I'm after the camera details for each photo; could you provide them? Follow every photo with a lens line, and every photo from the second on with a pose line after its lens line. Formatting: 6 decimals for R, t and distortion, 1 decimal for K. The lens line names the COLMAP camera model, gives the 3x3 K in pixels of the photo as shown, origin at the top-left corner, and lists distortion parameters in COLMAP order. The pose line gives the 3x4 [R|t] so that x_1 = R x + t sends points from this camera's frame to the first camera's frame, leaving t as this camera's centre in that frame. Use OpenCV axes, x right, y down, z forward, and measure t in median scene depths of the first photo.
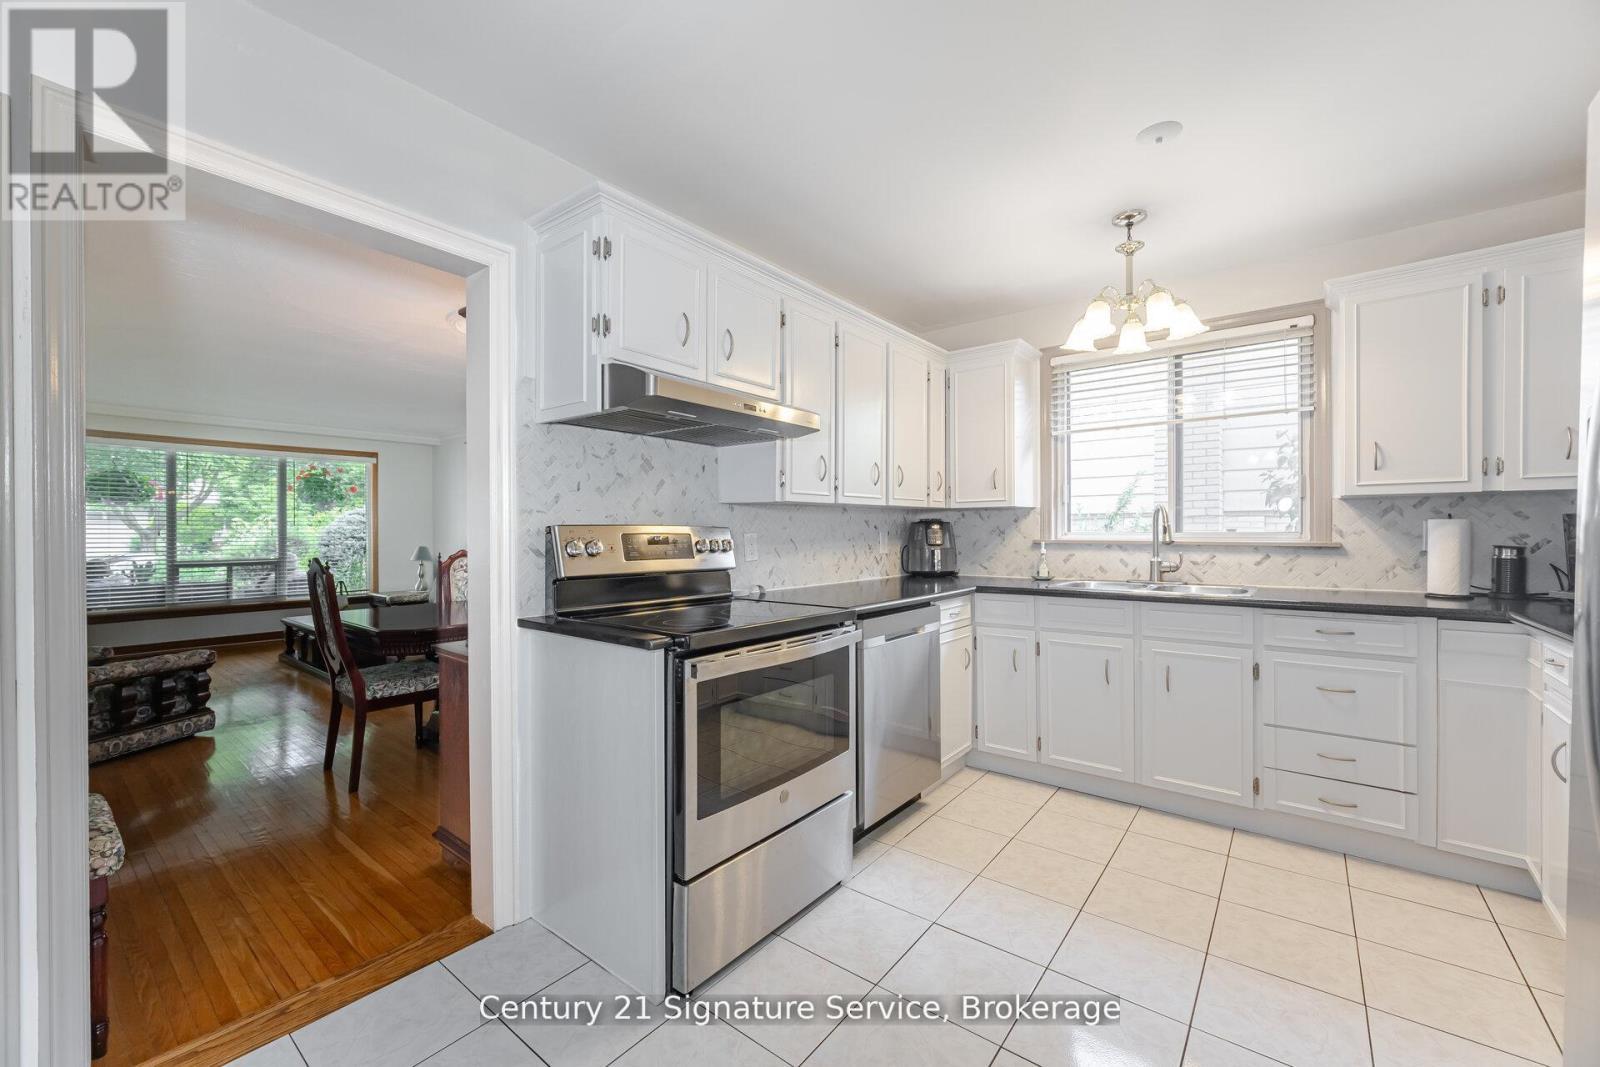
lens RADIAL K [[639.8, 0, 801.3], [0, 639.8, 533.3], [0, 0, 1]] dist [-0.007416, 0.000452]
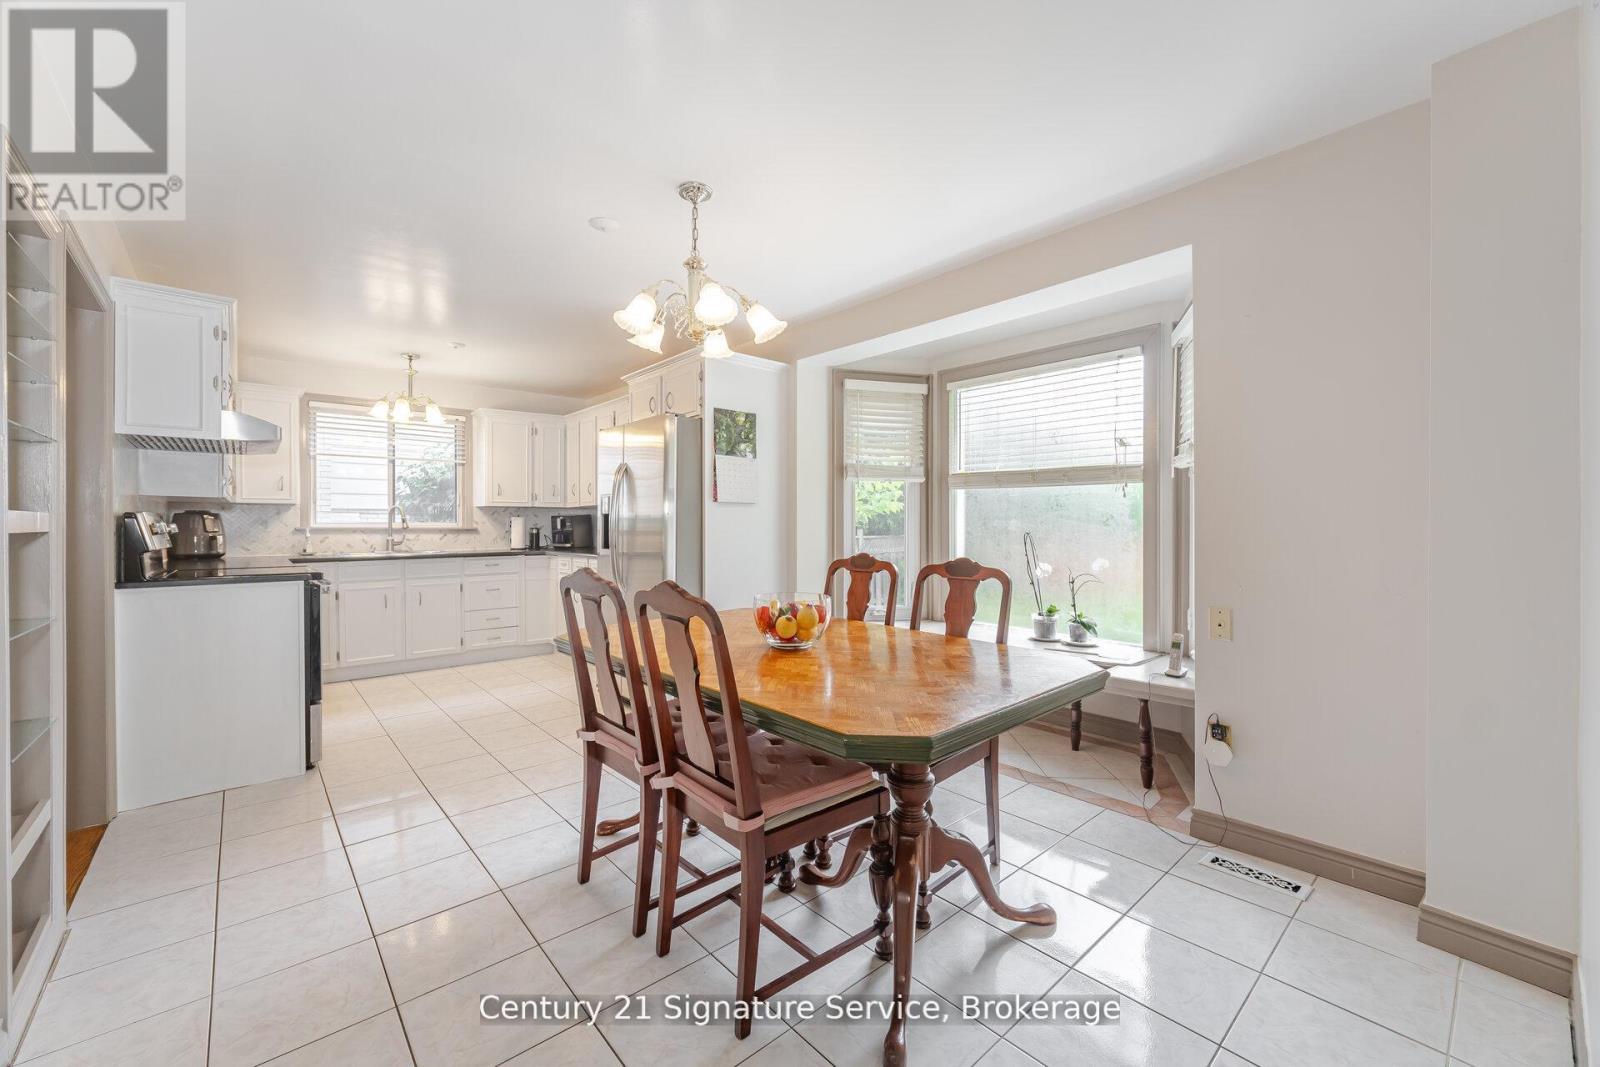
lens RADIAL K [[639.8, 0, 792.0], [0, 639.8, 525.2], [0, 0, 1]] dist [-0.007416, 0.000452]
pose [[0.192413, 0.001142, 0.981313, -1.072350], [0.001514, 0.999998, -0.001460, 0.012208], [-0.981313, 0.001767, 0.192410, -0.453170]]
